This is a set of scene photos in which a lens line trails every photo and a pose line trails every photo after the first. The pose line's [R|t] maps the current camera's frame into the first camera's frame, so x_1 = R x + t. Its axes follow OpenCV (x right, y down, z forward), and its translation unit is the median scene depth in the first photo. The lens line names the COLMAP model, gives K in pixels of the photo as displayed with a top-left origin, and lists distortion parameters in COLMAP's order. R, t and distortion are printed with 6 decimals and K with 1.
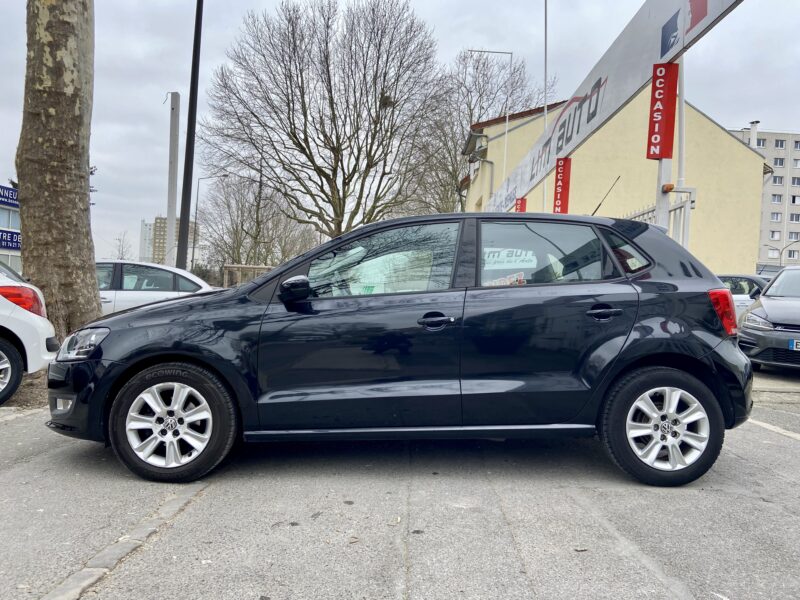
lens RADIAL K [[604.9, 0, 396.6], [0, 604.9, 296.0], [0, 0, 1]] dist [0.084113, -0.103007]
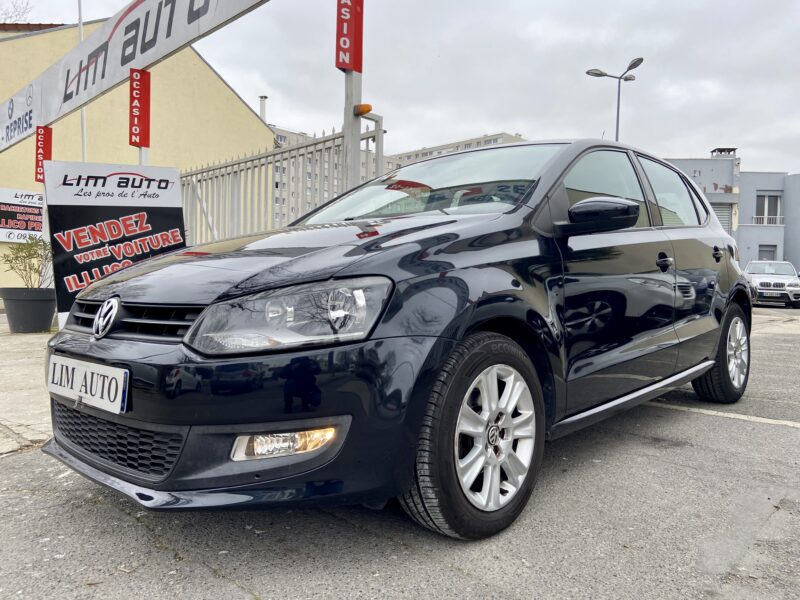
lens RADIAL K [[604.9, 0, 402.1], [0, 604.9, 298.4], [0, 0, 1]] dist [0.084113, -0.103007]
pose [[0.688371, -0.047662, 0.723791, -0.044548], [0.011904, 0.998447, 0.054427, 0.011086], [-0.725261, -0.028850, 0.687870, 0.170146]]
